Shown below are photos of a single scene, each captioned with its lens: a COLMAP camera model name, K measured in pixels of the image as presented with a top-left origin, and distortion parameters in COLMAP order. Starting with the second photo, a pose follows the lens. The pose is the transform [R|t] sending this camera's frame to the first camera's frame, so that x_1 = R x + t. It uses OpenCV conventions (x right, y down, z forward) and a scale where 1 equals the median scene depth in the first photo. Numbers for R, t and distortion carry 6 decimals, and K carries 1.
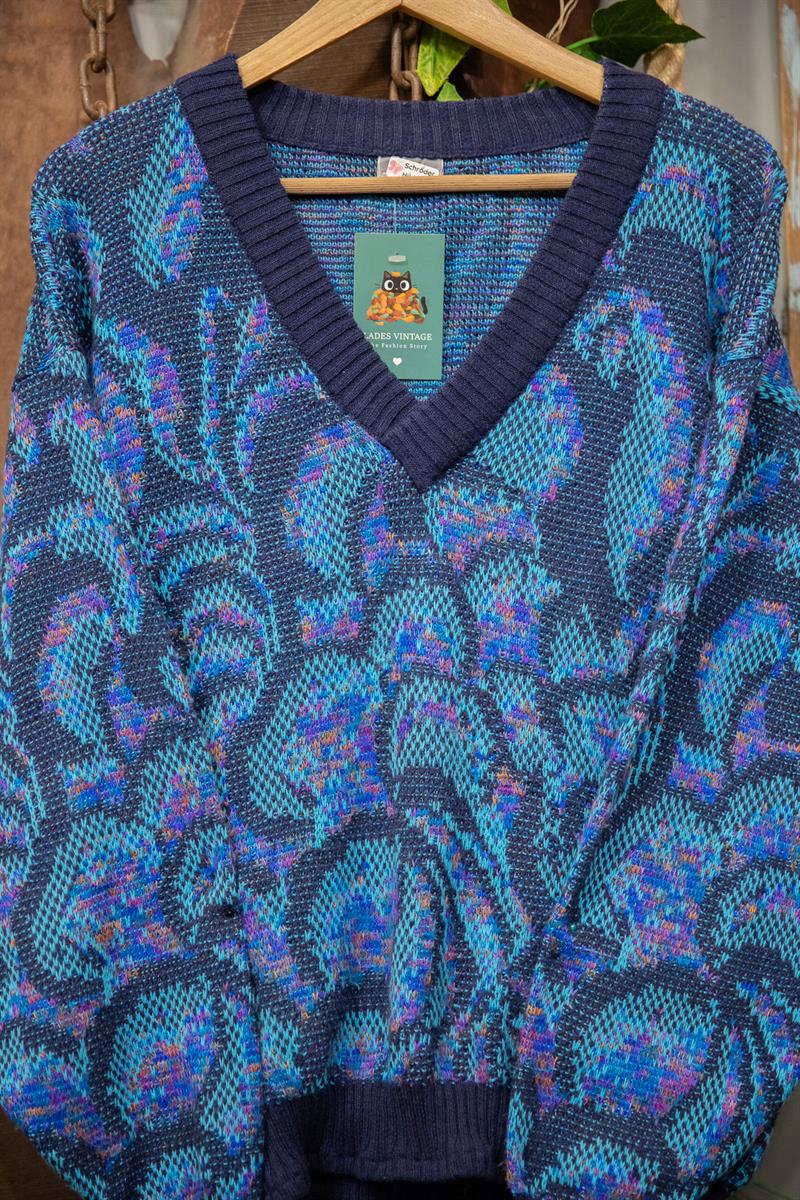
lens RADIAL K [[2005.1, 0, 403.2], [0, 2005.1, 608.1], [0, 0, 1]] dist [0.111283, 0.117608]
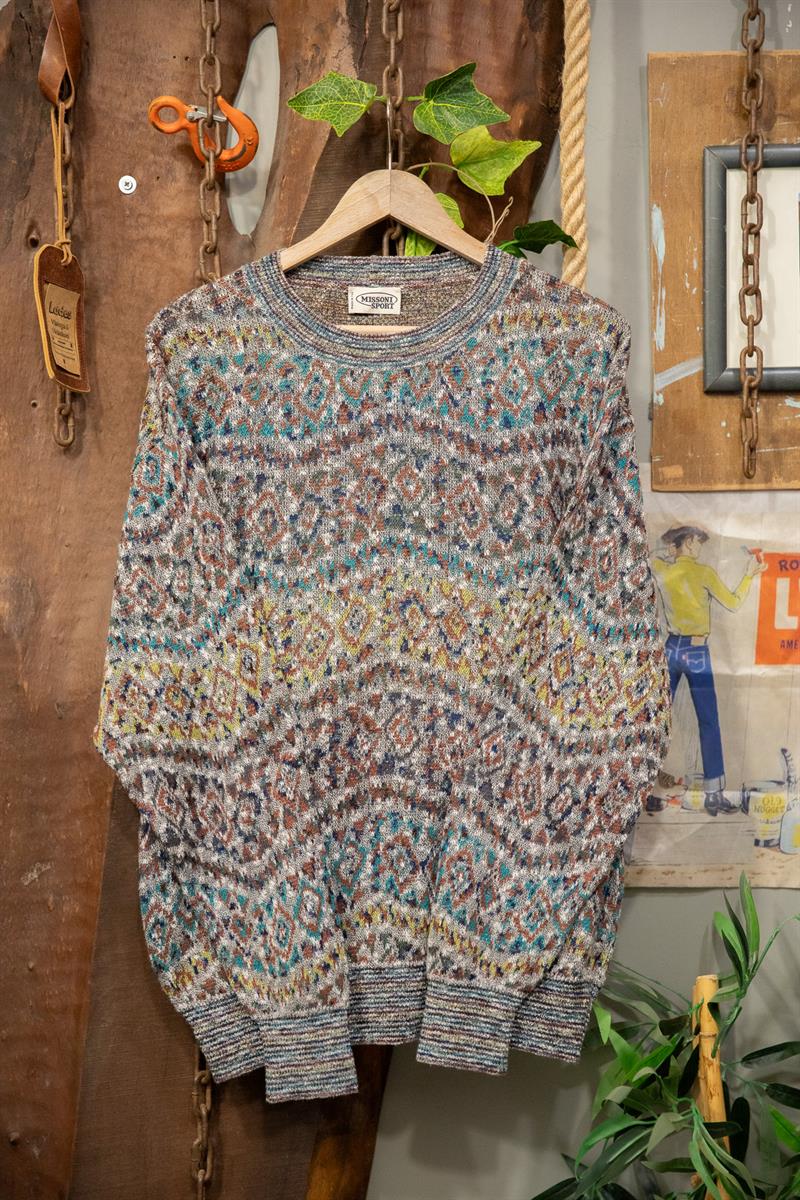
lens RADIAL K [[2050.7, 0, 399.2], [0, 2050.7, 612.0], [0, 0, 1]] dist [0.132096, 0.166505]
pose [[0.999823, 0.017899, -0.005719, 0.011308], [-0.017623, 0.998826, 0.045133, -0.065222], [0.006521, -0.045024, 0.998965, -0.653908]]
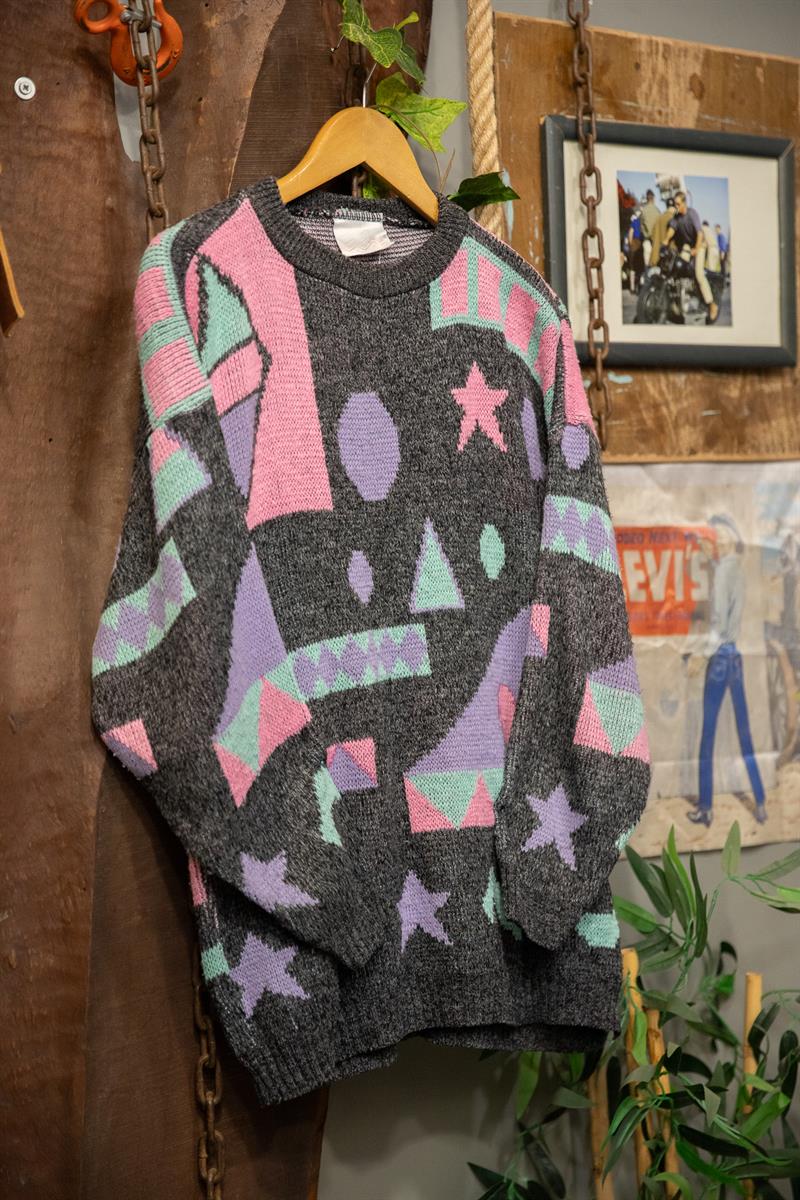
lens RADIAL K [[2191.9, 0, 399.6], [0, 2191.9, 611.0], [0, 0, 1]] dist [0.165531, 0.104130]
pose [[0.819157, -0.013900, 0.573401, -0.925877], [-0.001710, 0.999643, 0.026674, -0.018235], [-0.573567, -0.022831, 0.818840, -0.328135]]
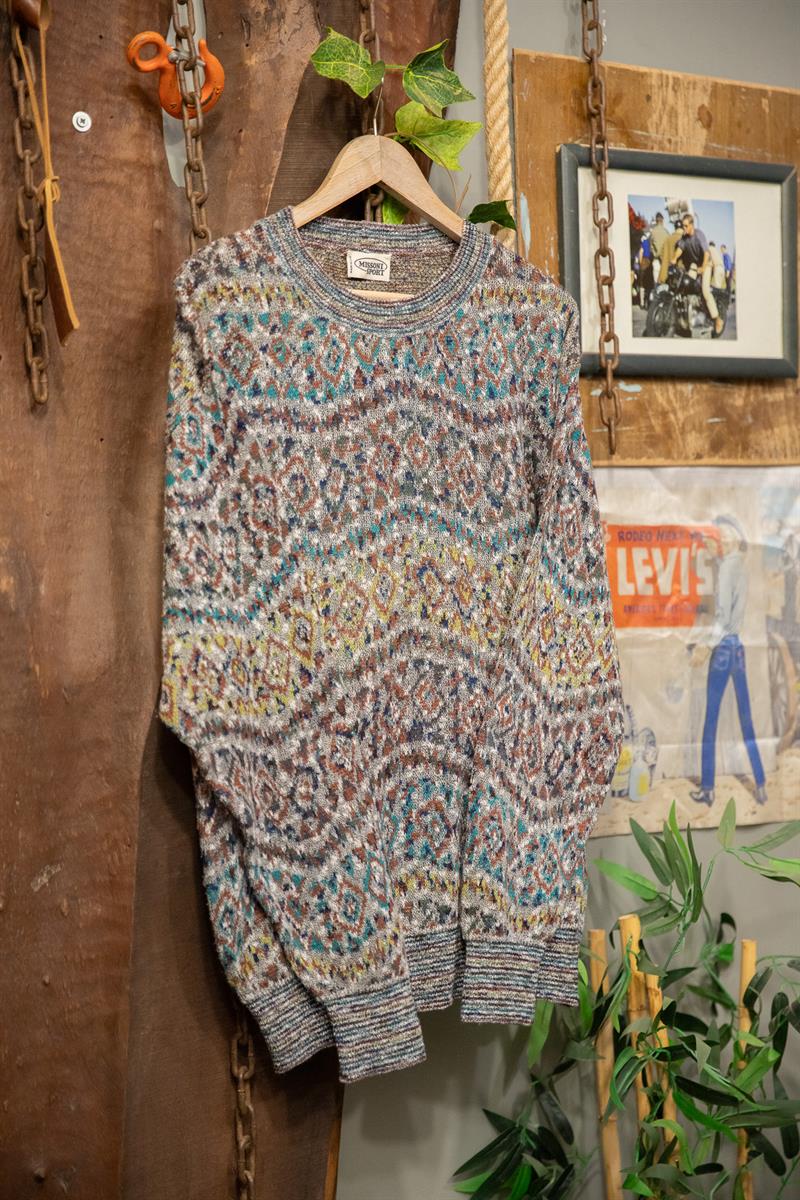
lens RADIAL K [[2191.9, 0, 399.6], [0, 2191.9, 611.0], [0, 0, 1]] dist [0.165531, 0.104130]
pose [[0.832929, -0.004158, 0.553365, -0.989859], [-0.008209, 0.999769, 0.019868, 0.000559], [-0.553320, -0.021091, 0.832702, -0.468465]]
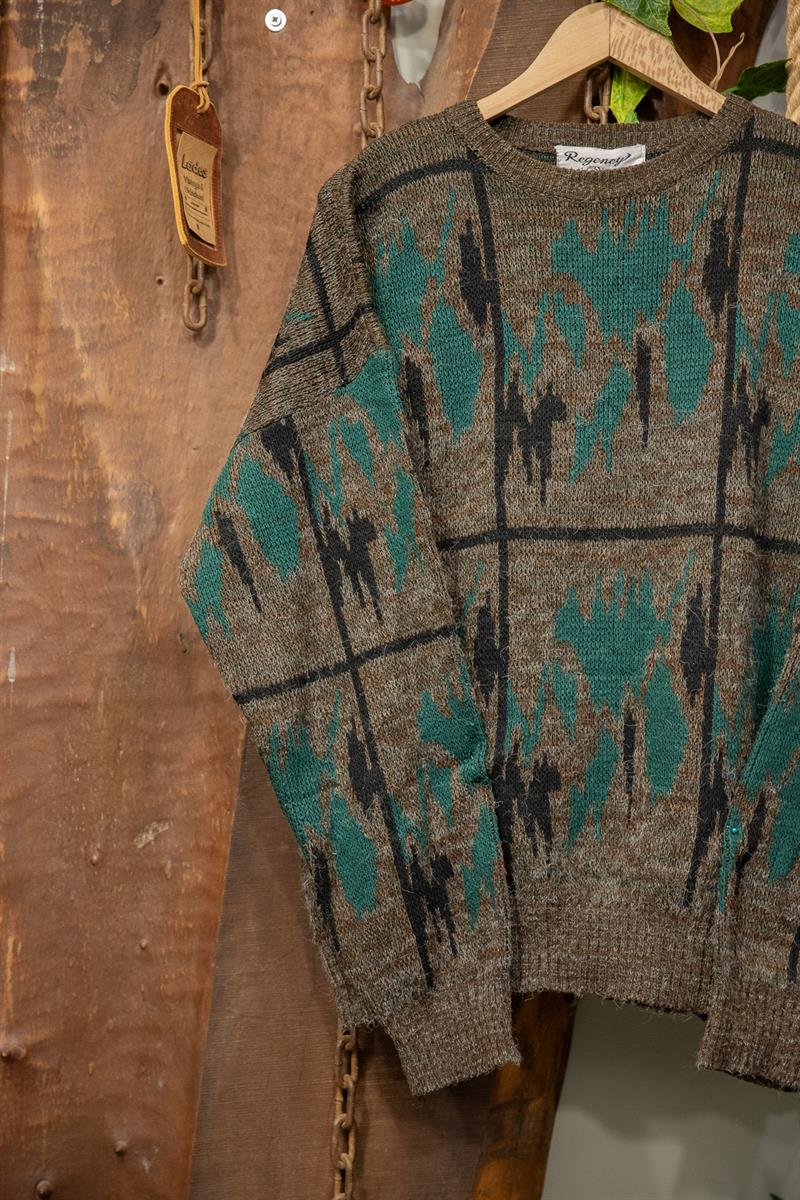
lens RADIAL K [[2191.9, 0, 399.6], [0, 2191.9, 611.0], [0, 0, 1]] dist [0.165531, 0.104130]
pose [[0.998086, 0.039475, -0.047612, -0.055818], [-0.037540, 0.998459, 0.040871, 0.008496], [0.049152, -0.039006, 0.998029, -0.476654]]
